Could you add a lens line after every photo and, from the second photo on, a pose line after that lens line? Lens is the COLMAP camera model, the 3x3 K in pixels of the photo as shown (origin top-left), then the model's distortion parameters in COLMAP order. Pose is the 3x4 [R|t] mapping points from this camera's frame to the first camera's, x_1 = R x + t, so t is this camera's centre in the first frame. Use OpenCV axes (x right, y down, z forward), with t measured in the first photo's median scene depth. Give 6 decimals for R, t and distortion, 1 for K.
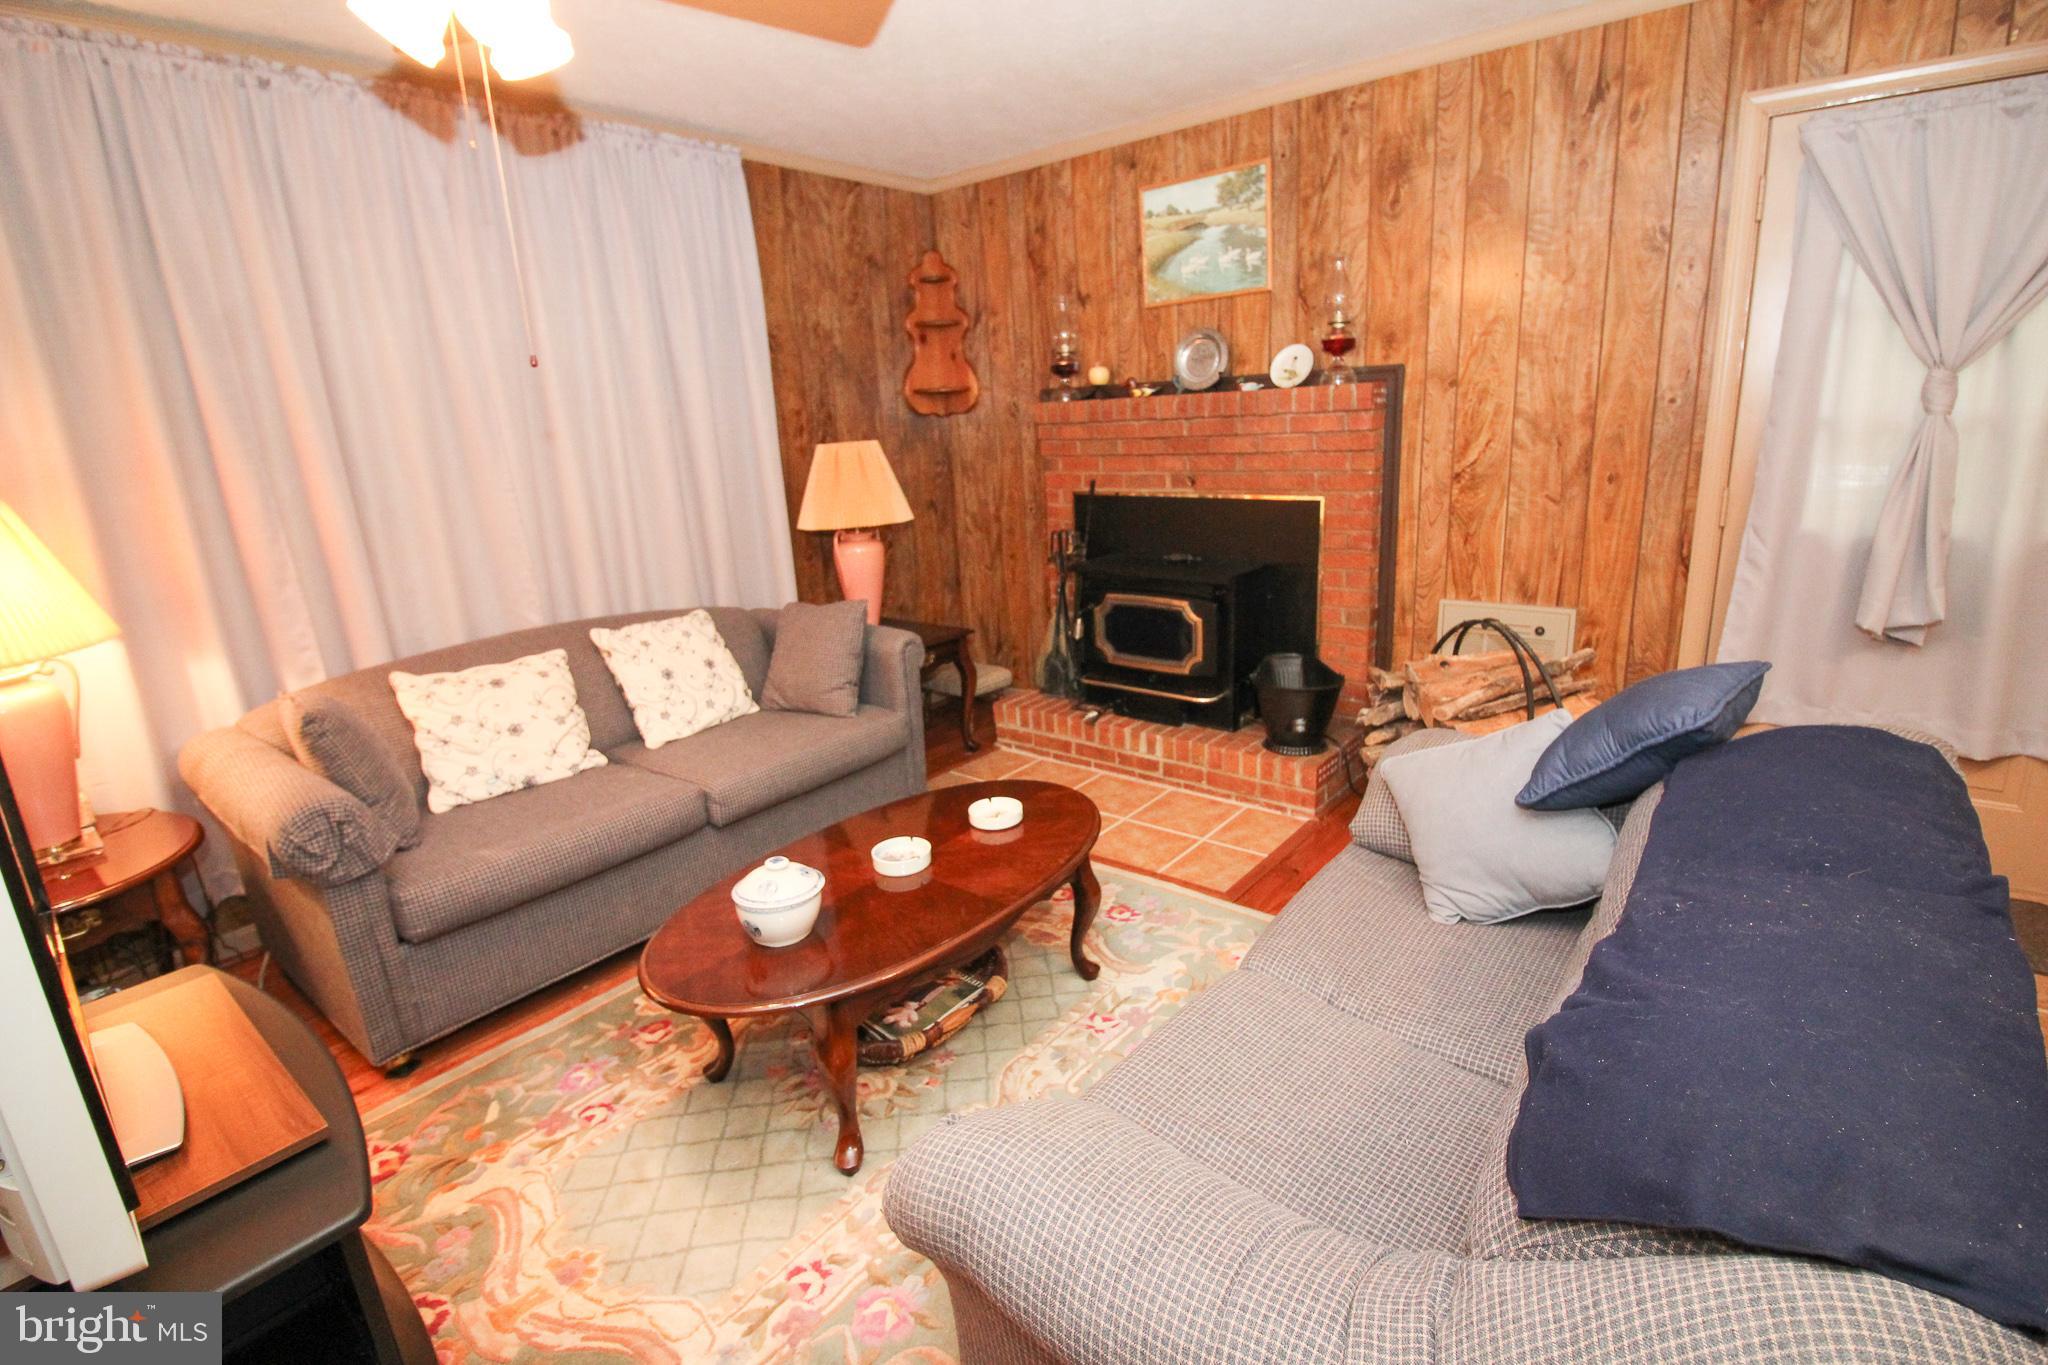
lens RADIAL K [[947.3, 0, 1047.2], [0, 947.3, 672.5], [0, 0, 1]] dist [-0.000497, -0.015317]
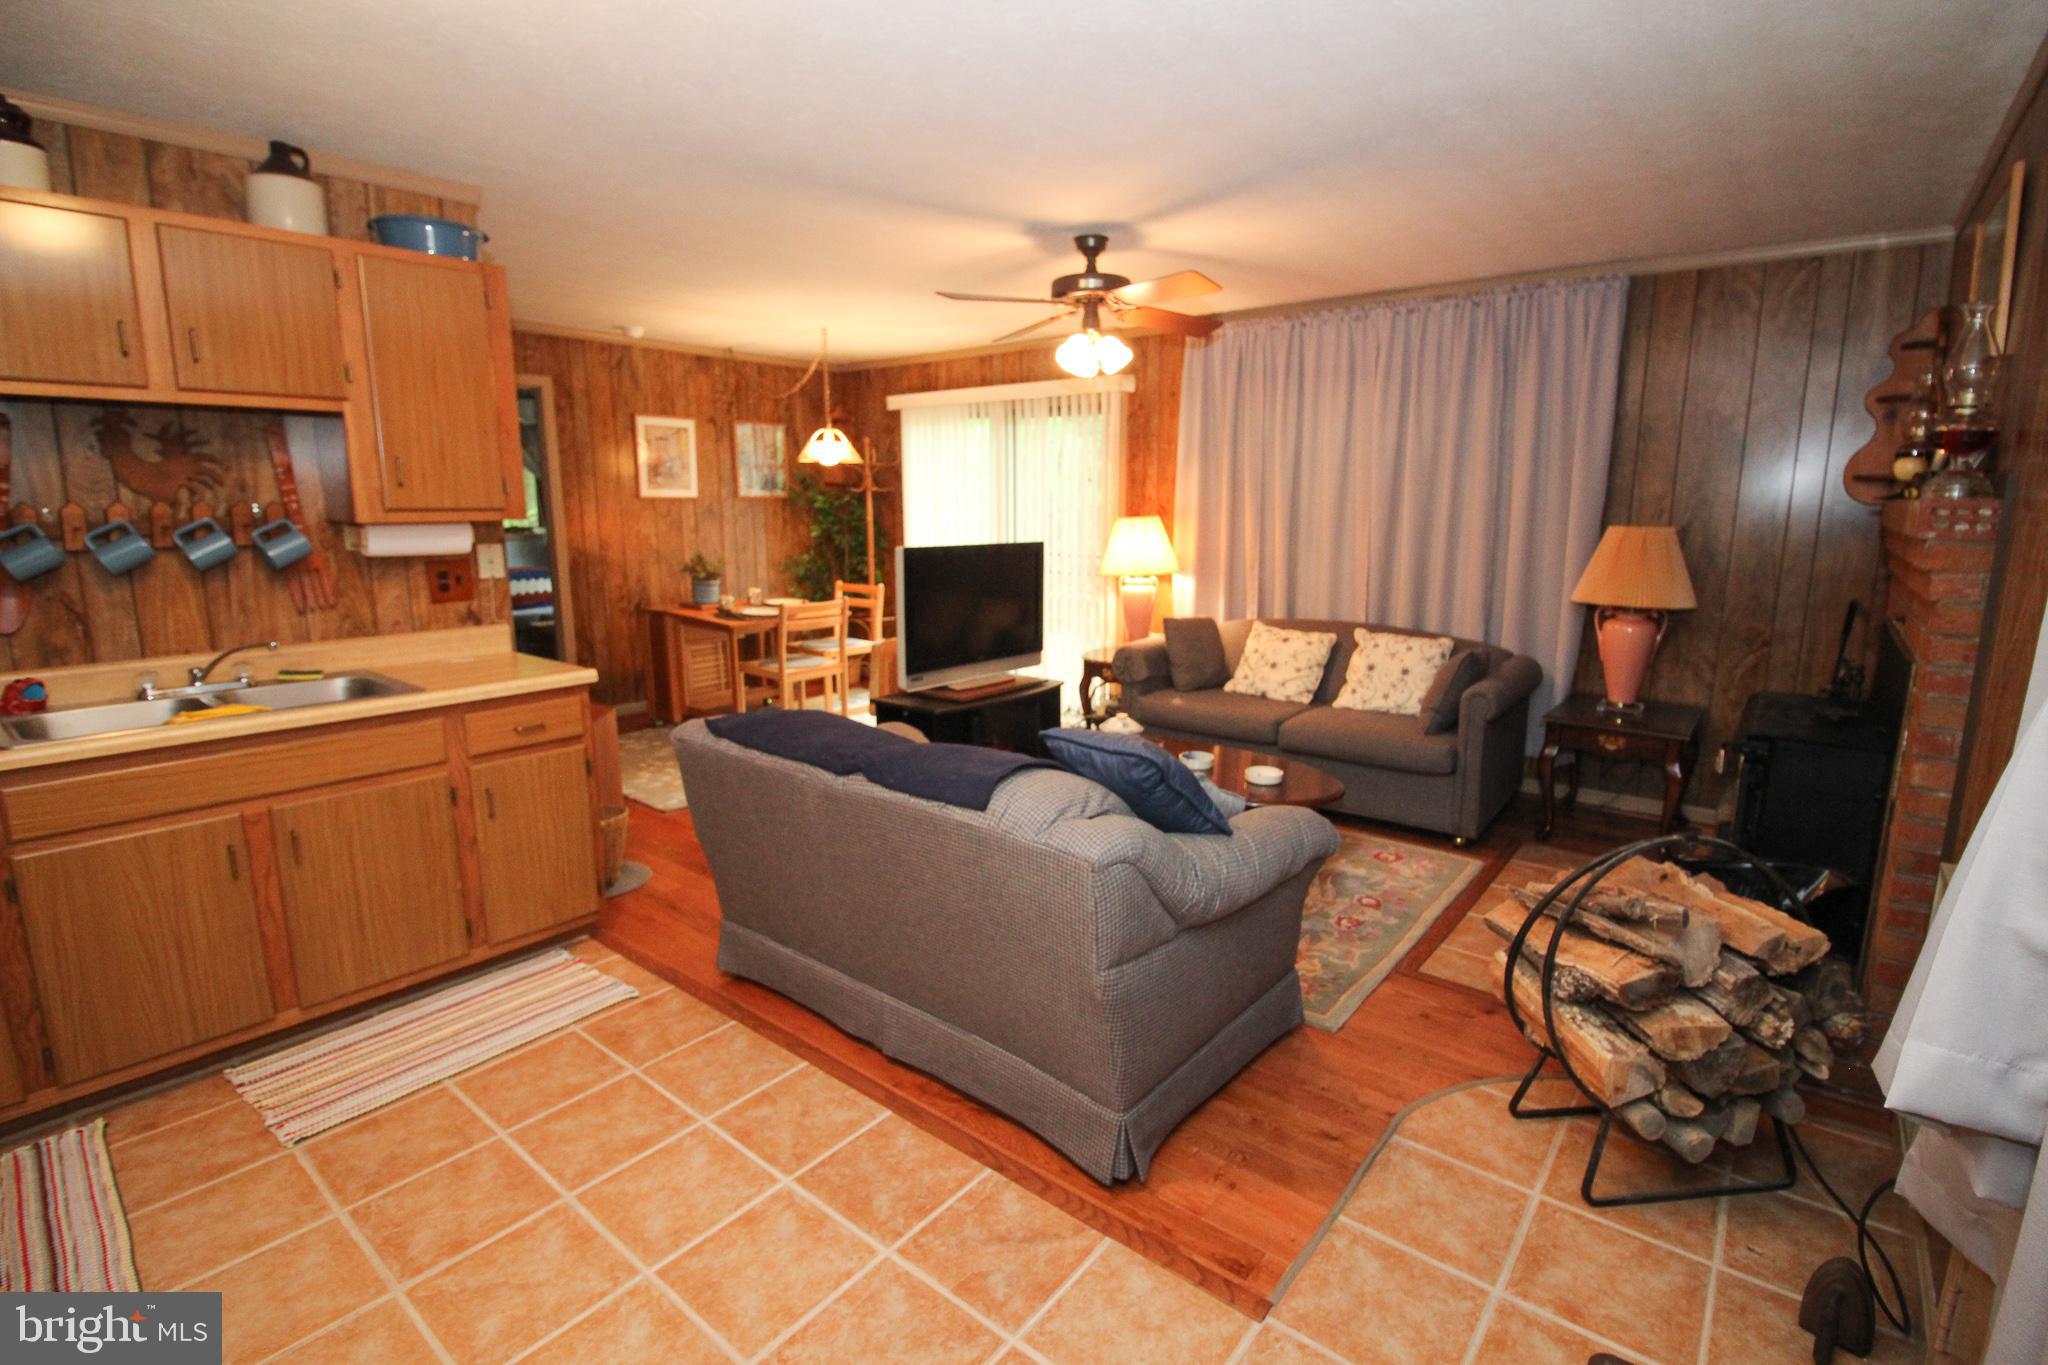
lens RADIAL K [[947.3, 0, 1047.2], [0, 947.3, 672.5], [0, 0, 1]] dist [-0.000497, -0.015317]
pose [[0.001500, 0.228735, -0.973488, 1.039932], [-0.262746, 0.939375, 0.220315, -0.183642], [0.964864, 0.255449, 0.061508, 0.420642]]
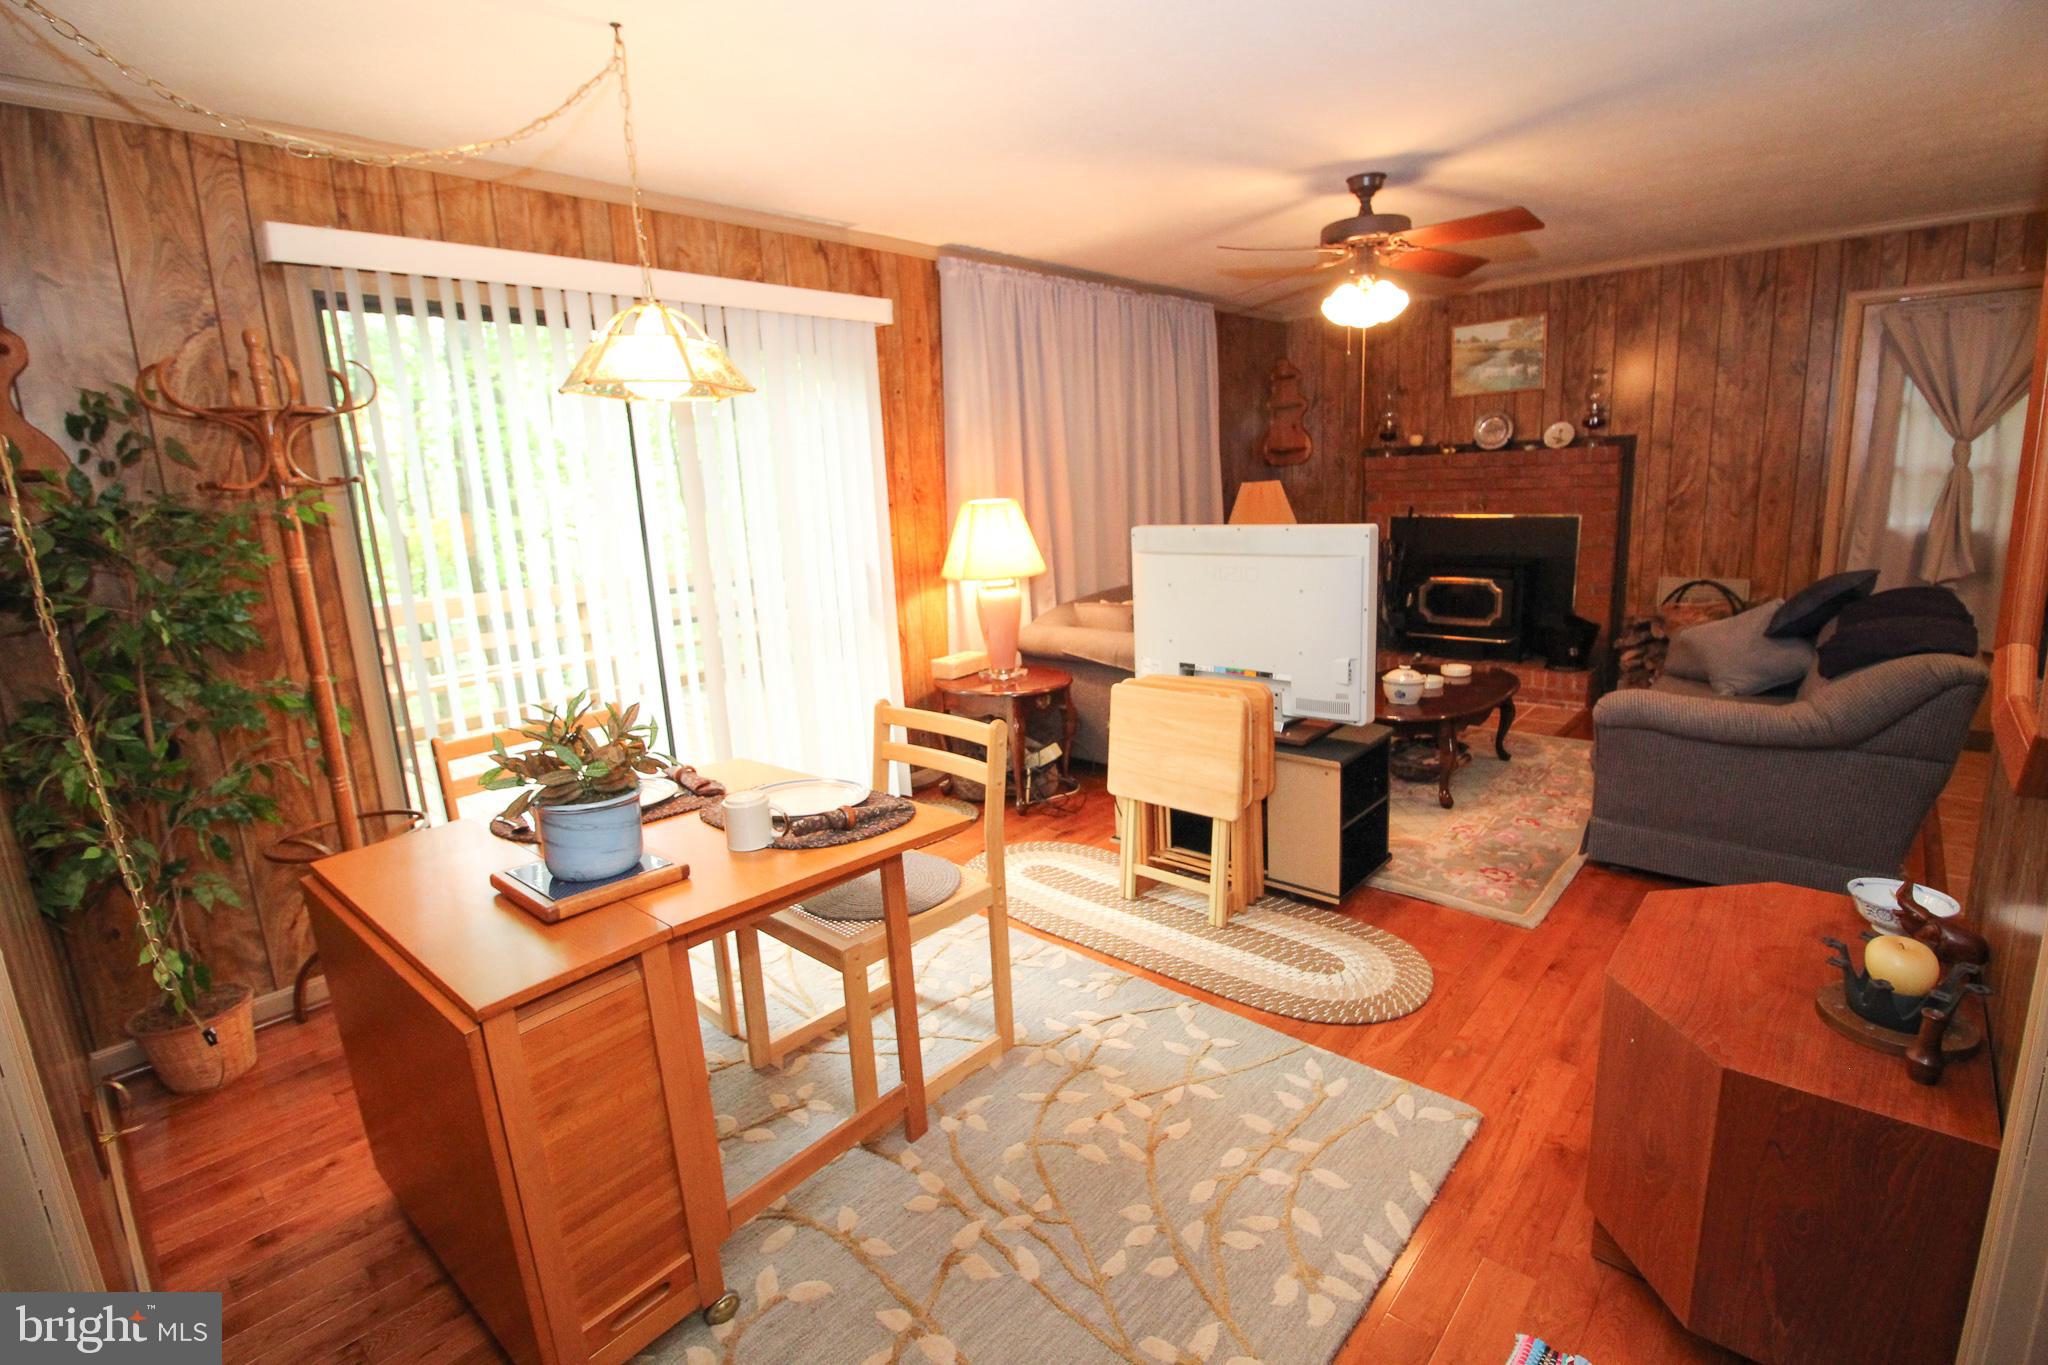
lens RADIAL K [[947.3, 0, 1047.2], [0, 947.3, 672.5], [0, 0, 1]] dist [-0.000497, -0.015317]
pose [[0.998797, 0.012374, -0.047448, -0.585783], [-0.015058, 0.998282, -0.056627, 0.205004], [0.046666, 0.057273, 0.997267, -0.693557]]
